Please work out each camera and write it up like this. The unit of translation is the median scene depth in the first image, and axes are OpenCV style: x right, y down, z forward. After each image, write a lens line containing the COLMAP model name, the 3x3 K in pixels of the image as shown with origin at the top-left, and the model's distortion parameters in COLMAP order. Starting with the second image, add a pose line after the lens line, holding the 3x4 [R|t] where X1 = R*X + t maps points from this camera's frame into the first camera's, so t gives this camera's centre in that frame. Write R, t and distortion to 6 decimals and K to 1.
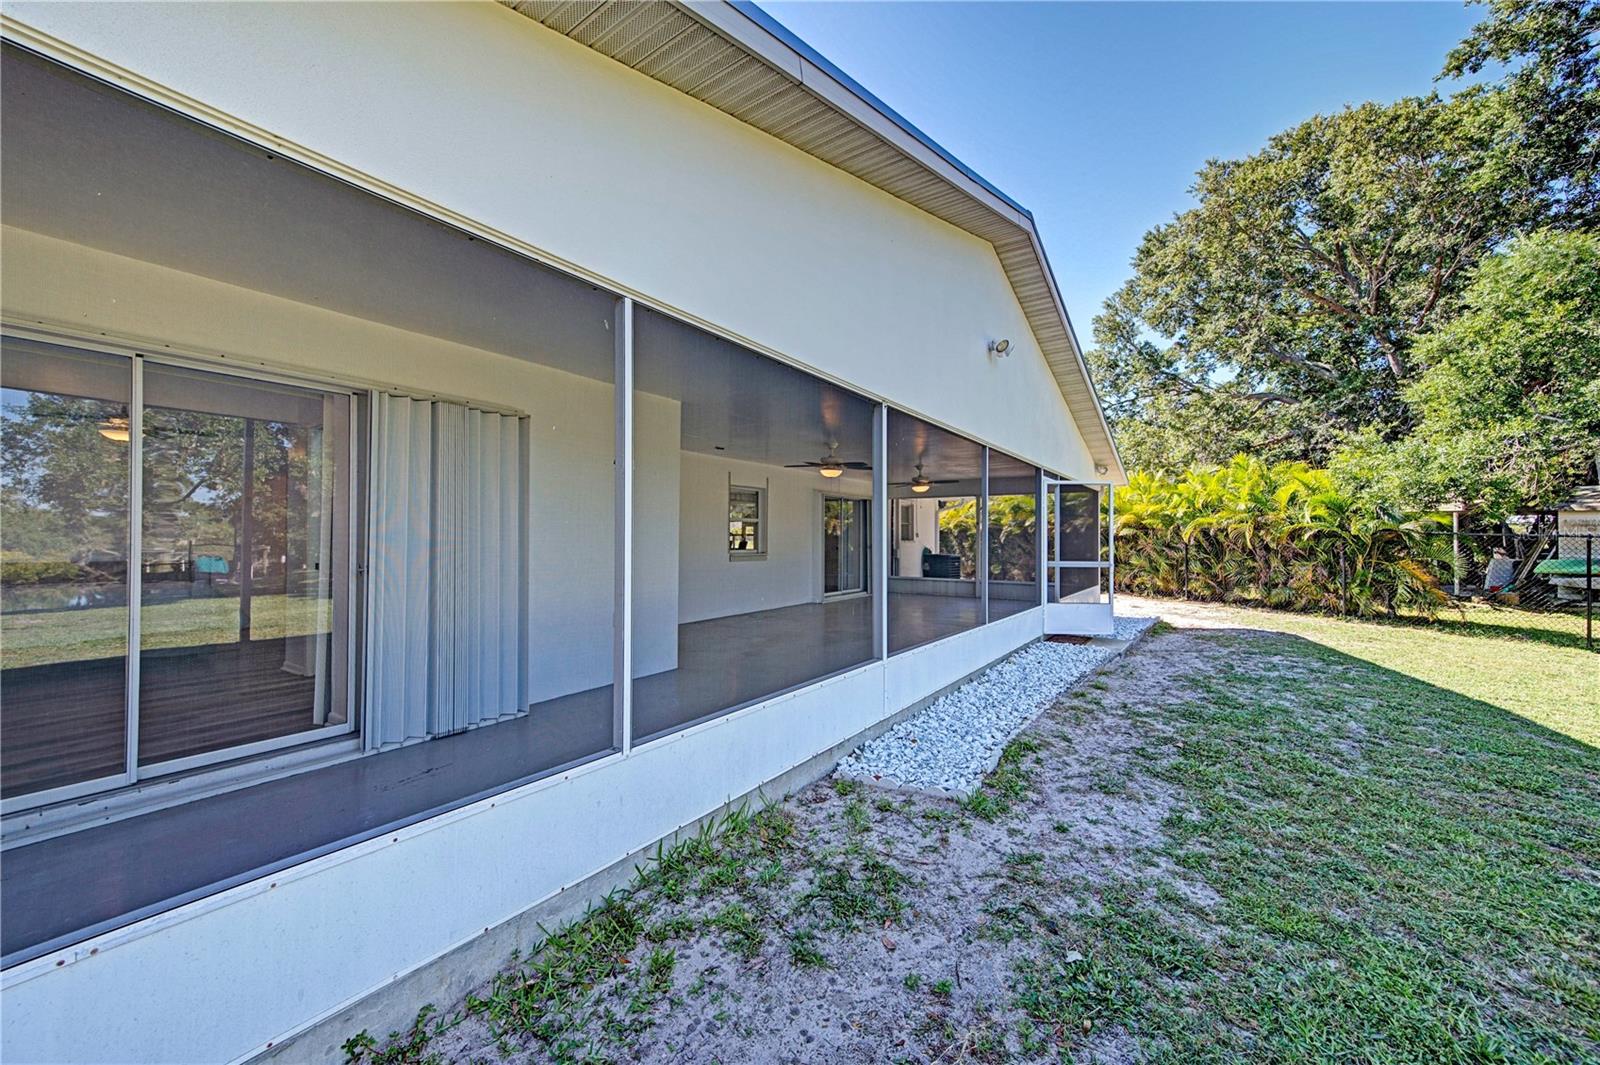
lens RADIAL K [[603.8, 0, 800.0], [0, 603.8, 532.5], [0, 0, 1]] dist [0.002378, 0.000435]
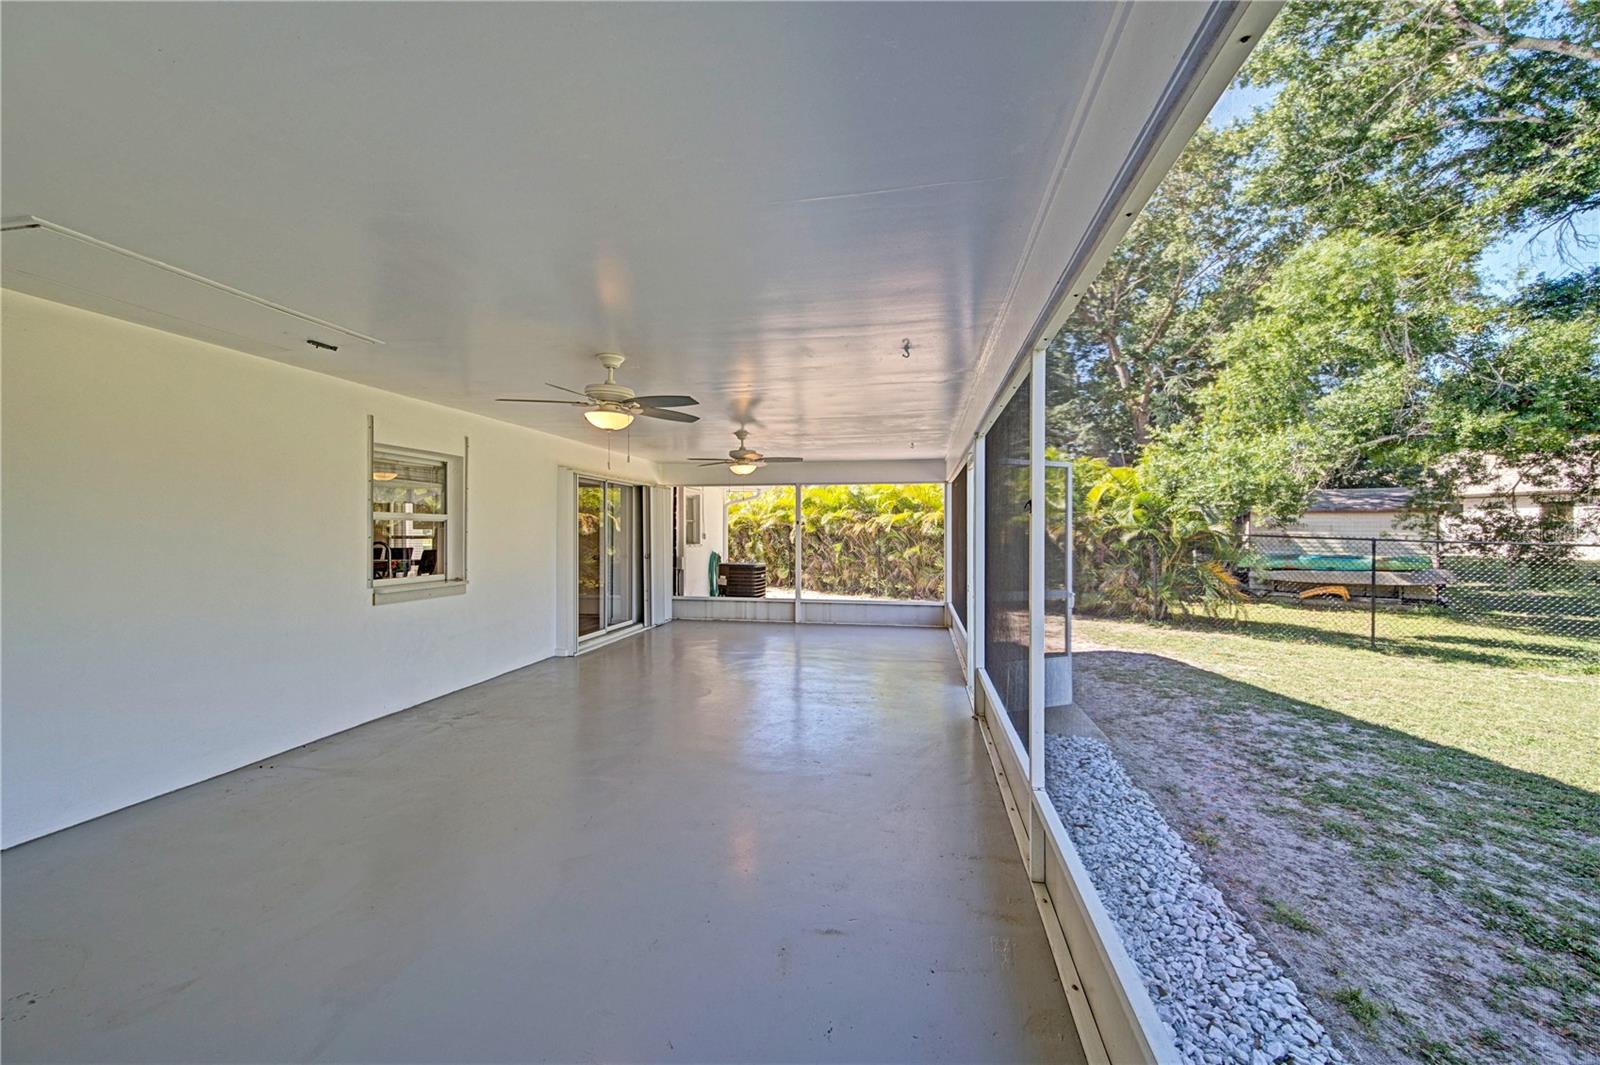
lens RADIAL K [[603.8, 0, 800.0], [0, 603.8, 532.5], [0, 0, 1]] dist [0.002378, 0.000435]
pose [[0.913929, -0.003065, 0.405862, -0.002207], [-0.001032, 0.999951, 0.009874, -0.011272], [-0.405872, -0.009443, 0.913881, 0.354726]]
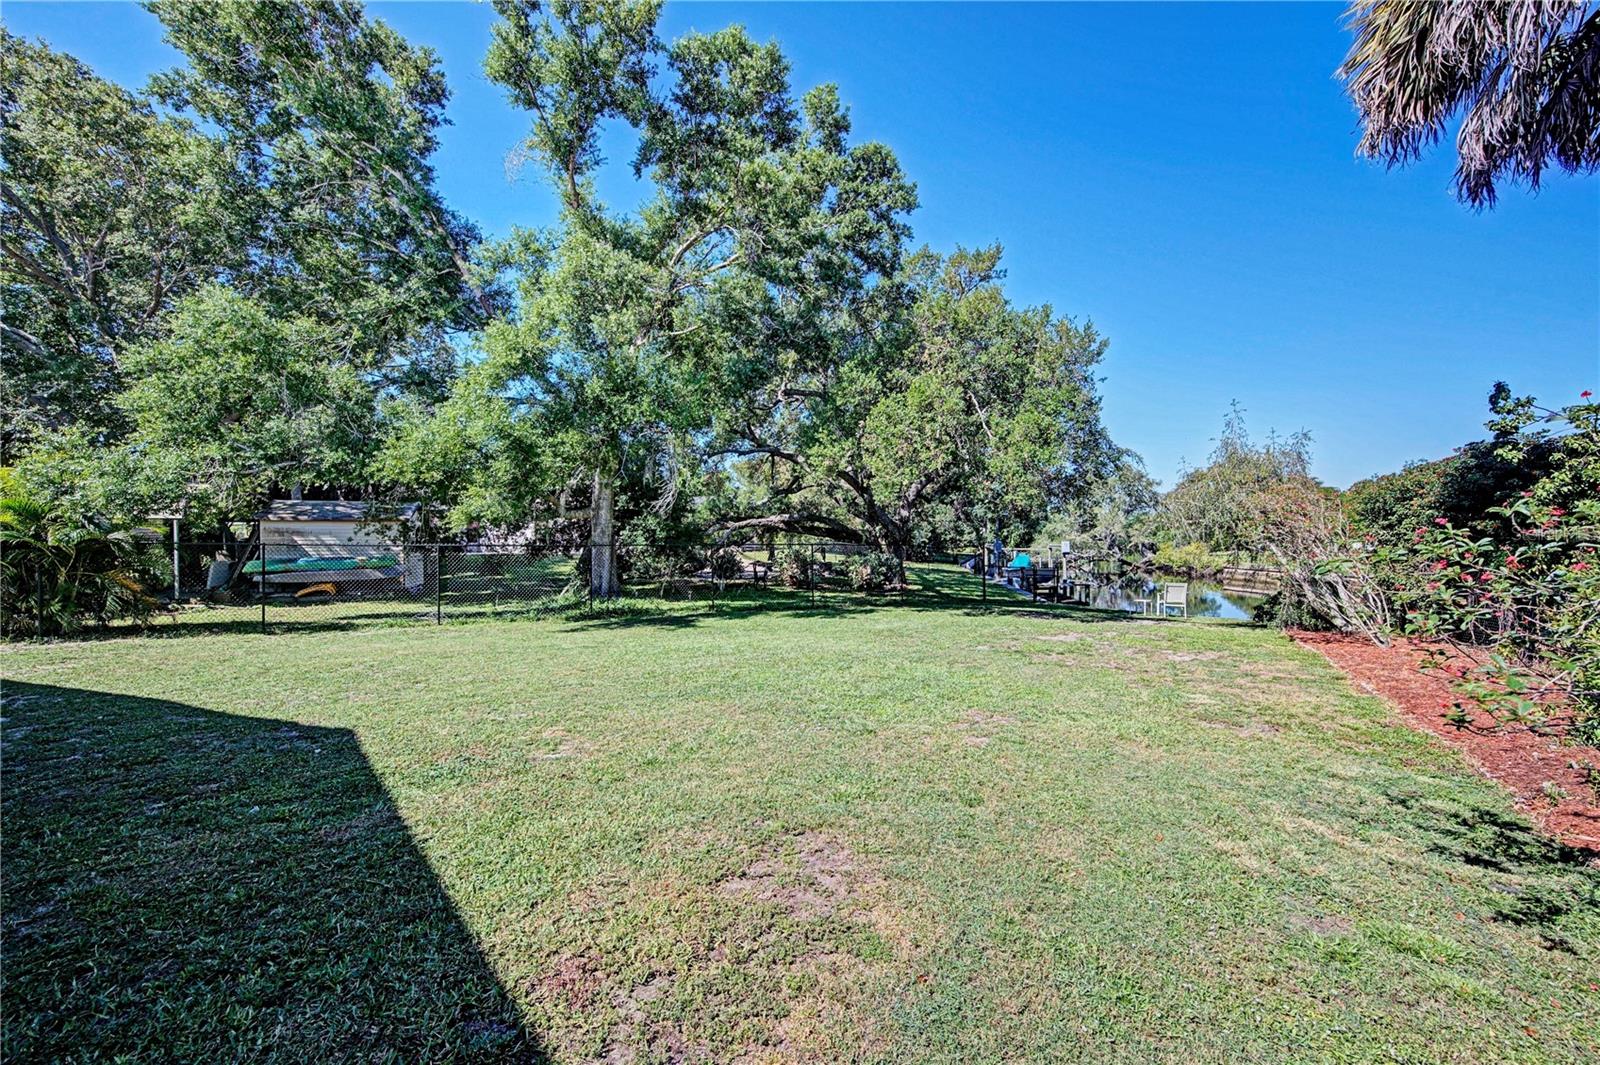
lens RADIAL K [[652.1, 0, 800.0], [0, 652.1, 532.5], [0, 0, 1]] dist [0.022115, 0.000285]
pose [[0.022963, -0.003690, 0.999730, -0.052333], [-0.000333, 0.999993, 0.003698, -0.019203], [-0.999736, -0.000418, 0.022961, -0.129428]]
